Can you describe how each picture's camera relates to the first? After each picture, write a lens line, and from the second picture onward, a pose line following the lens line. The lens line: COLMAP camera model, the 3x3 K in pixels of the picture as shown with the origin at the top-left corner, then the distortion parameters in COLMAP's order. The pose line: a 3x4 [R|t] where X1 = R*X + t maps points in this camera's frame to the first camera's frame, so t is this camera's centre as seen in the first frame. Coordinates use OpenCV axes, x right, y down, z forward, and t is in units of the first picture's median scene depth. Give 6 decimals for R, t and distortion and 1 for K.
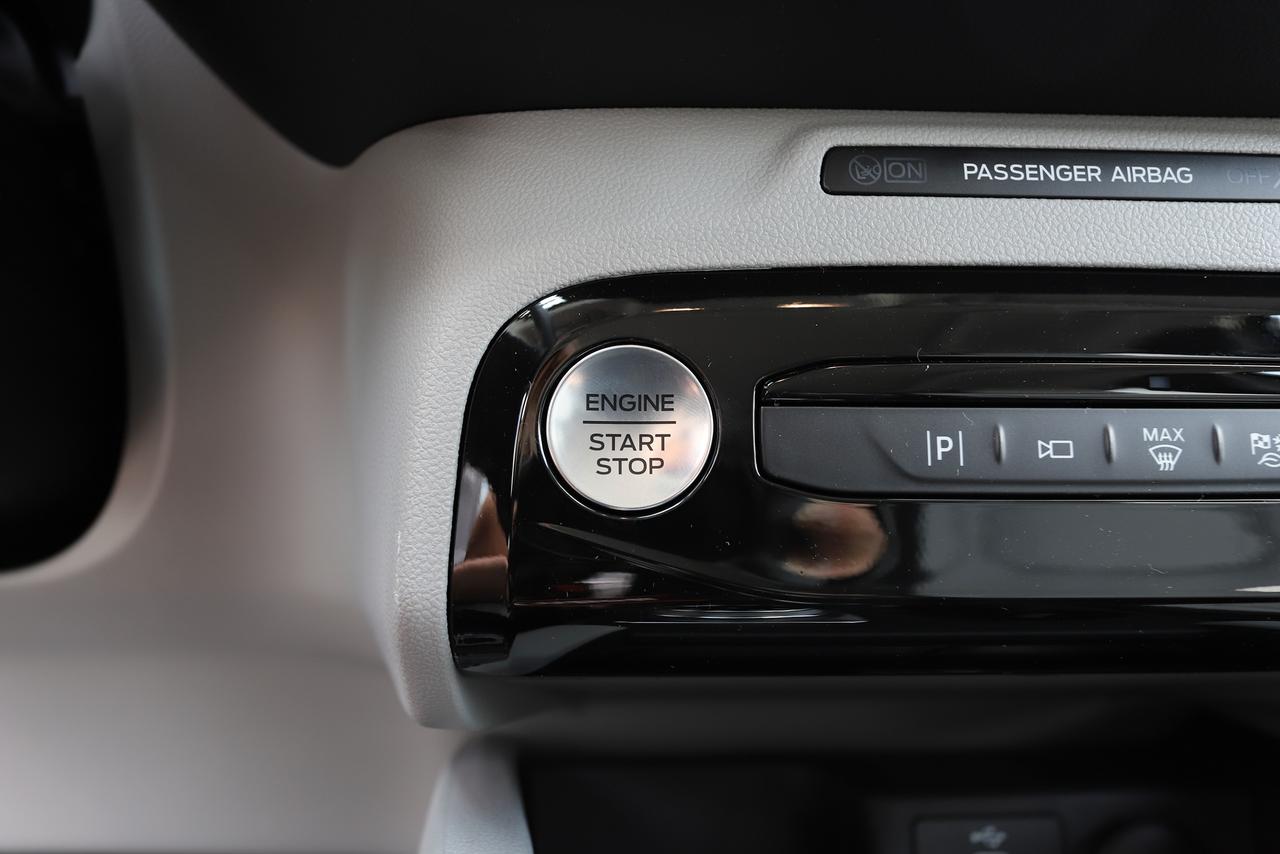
lens RADIAL K [[997.9, 0, 635.5], [0, 997.9, 418.0], [0, 0, 1]] dist [-0.006327, -0.000281]
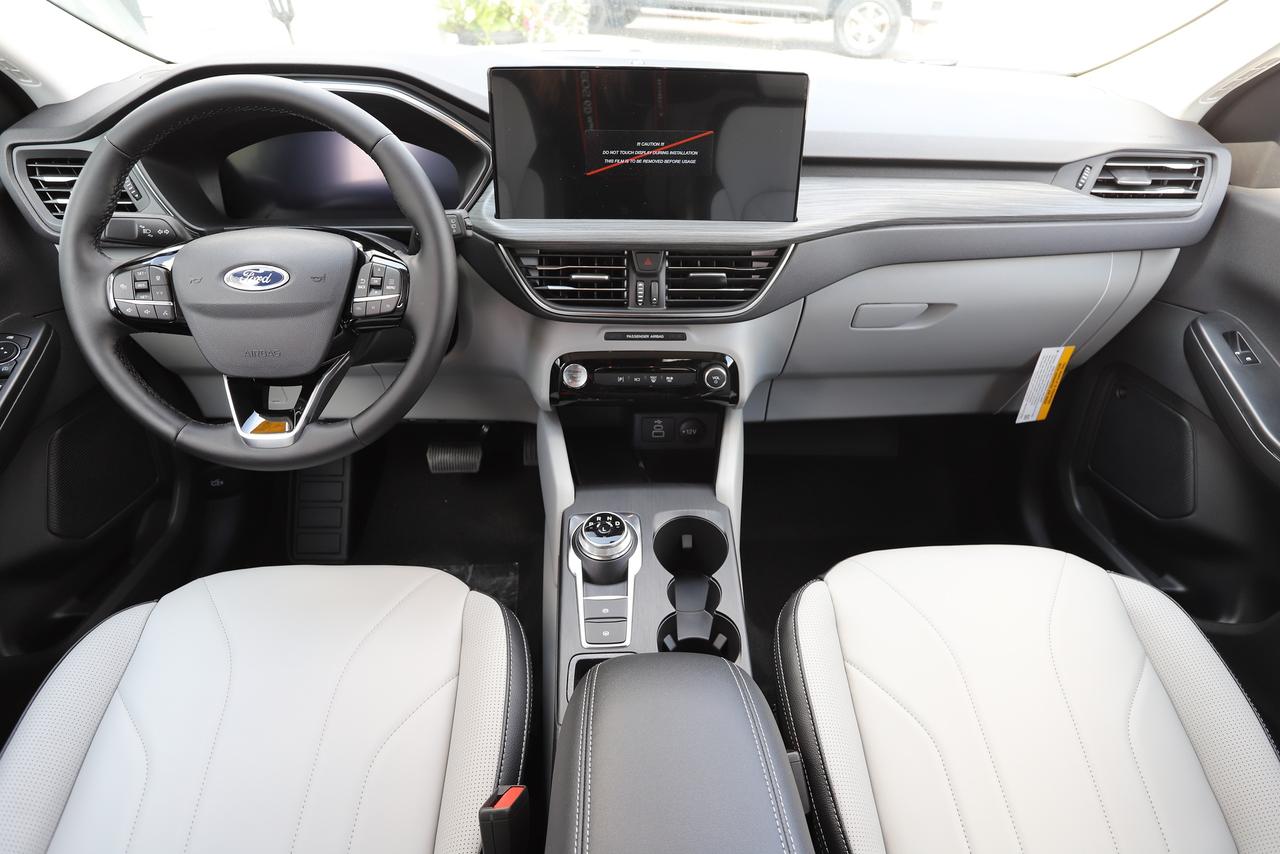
lens RADIAL K [[785.0, 0, 614.6], [0, 785.0, 414.1], [0, 0, 1]] dist [-0.031267, 0.020834]
pose [[0.999957, 0.005336, 0.007530, 0.223759], [-0.008131, 0.895360, 0.445268, -2.103014], [-0.004366, -0.445310, 0.895366, -3.836136]]
